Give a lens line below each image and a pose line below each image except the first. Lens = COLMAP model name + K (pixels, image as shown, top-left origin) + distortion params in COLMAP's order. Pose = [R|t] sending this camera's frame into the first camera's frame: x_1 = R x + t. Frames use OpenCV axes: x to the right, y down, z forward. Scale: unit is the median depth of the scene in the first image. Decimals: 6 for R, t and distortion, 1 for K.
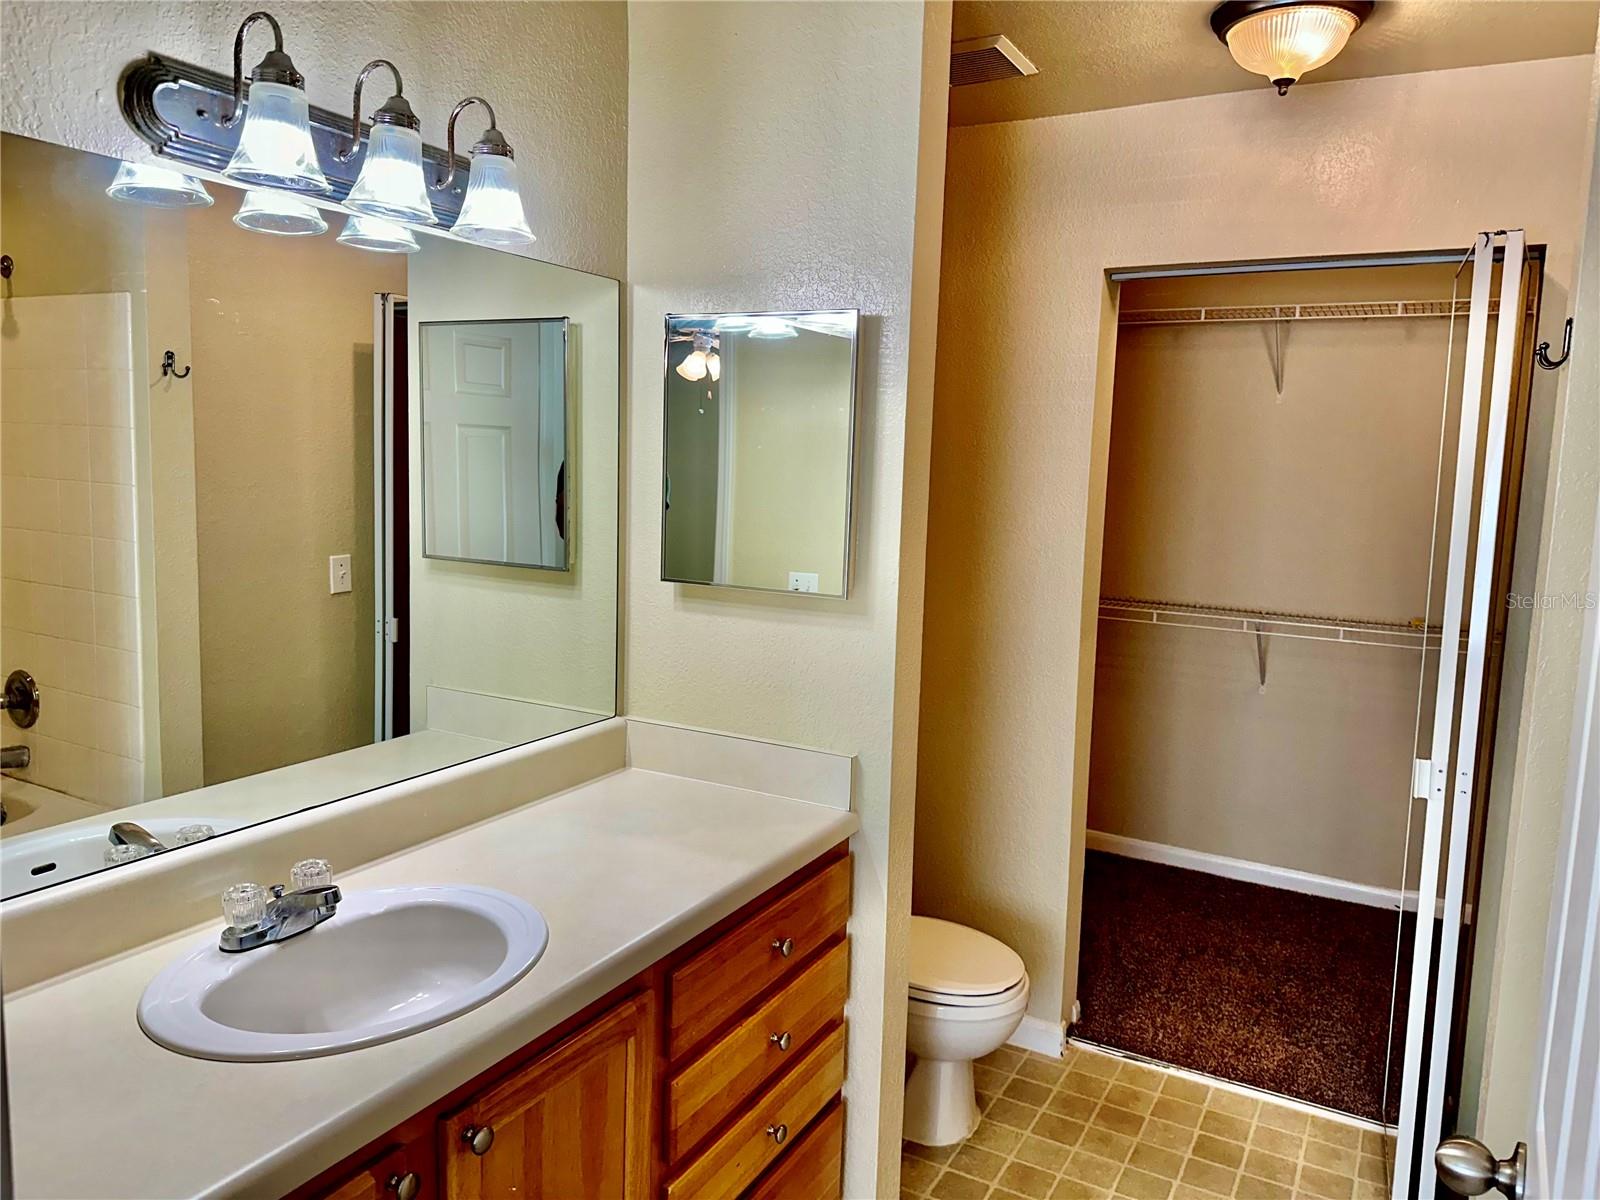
lens RADIAL K [[1114.3, 0, 805.9], [0, 1114.3, 592.5], [0, 0, 1]] dist [0.022133, -0.012571]
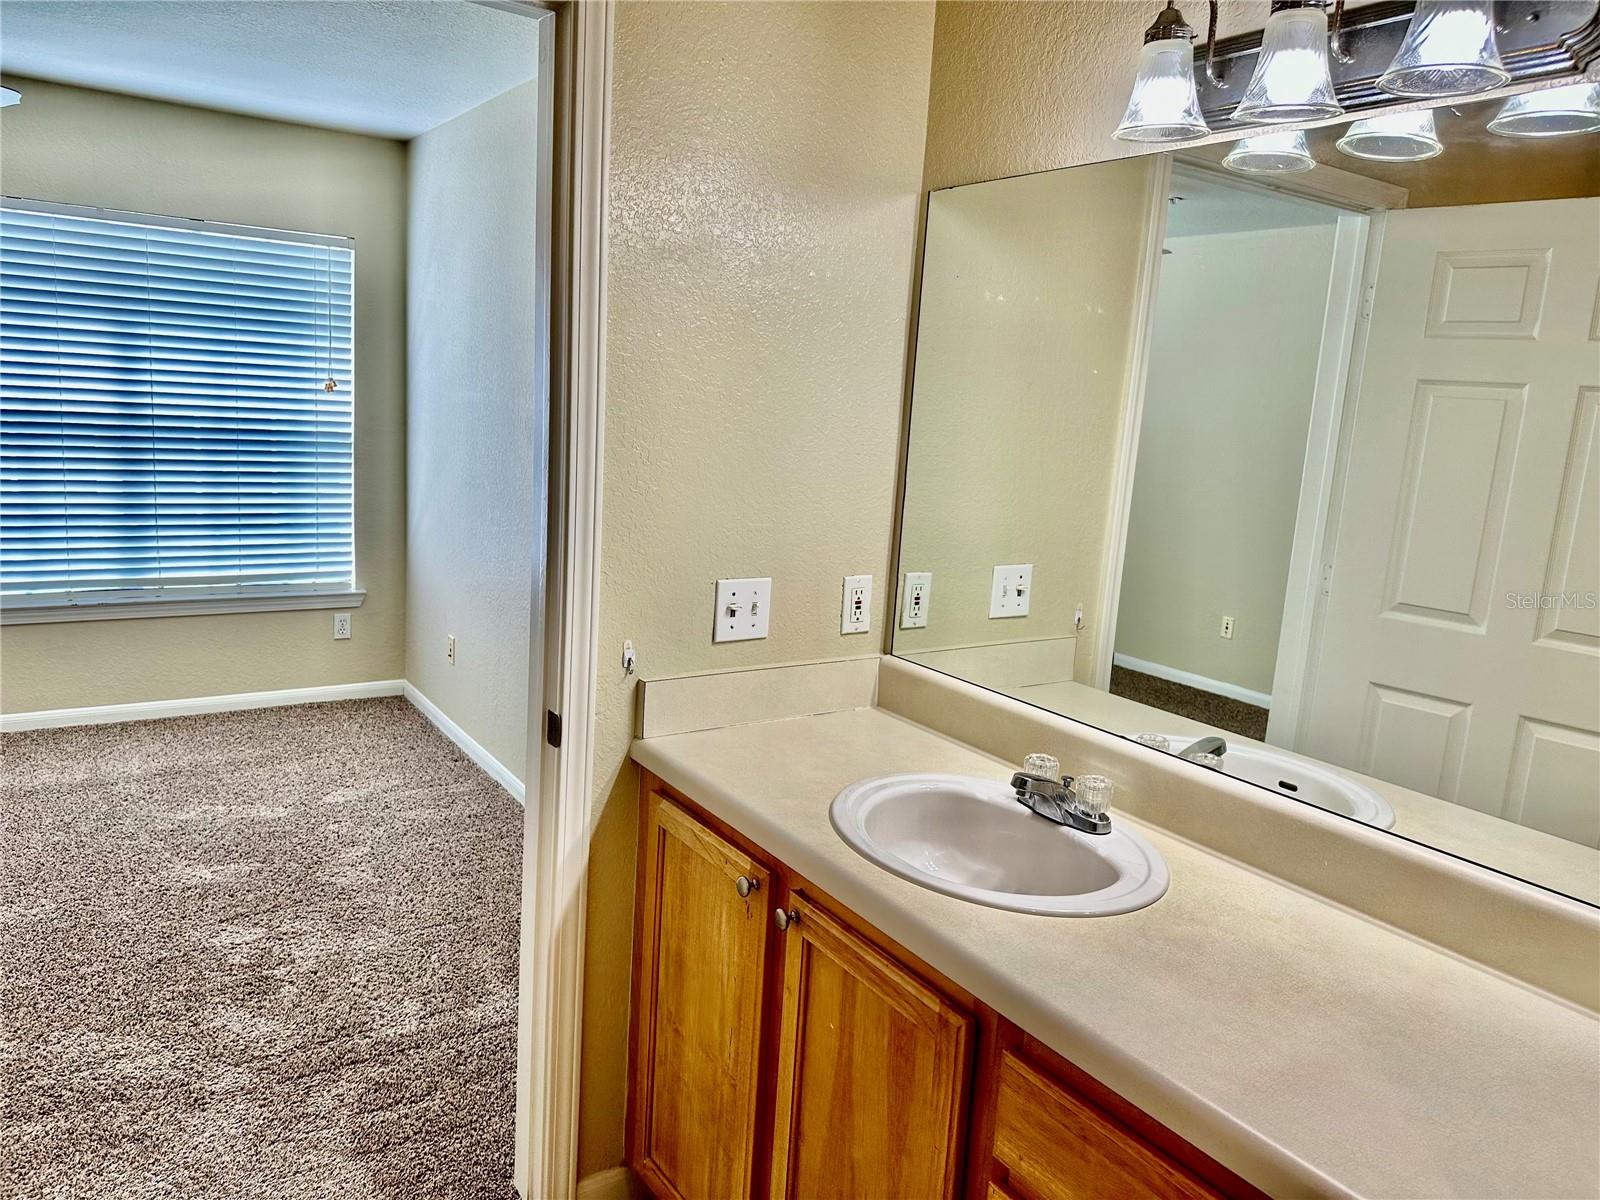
lens RADIAL K [[1114.3, 0, 809.7], [0, 1114.3, 598.3], [0, 0, 1]] dist [0.022133, -0.012571]
pose [[-0.427488, 0.114527, -0.896737, 0.638173], [-0.192461, 0.957673, 0.214059, -0.104335], [0.883297, 0.264094, -0.387352, 1.168582]]
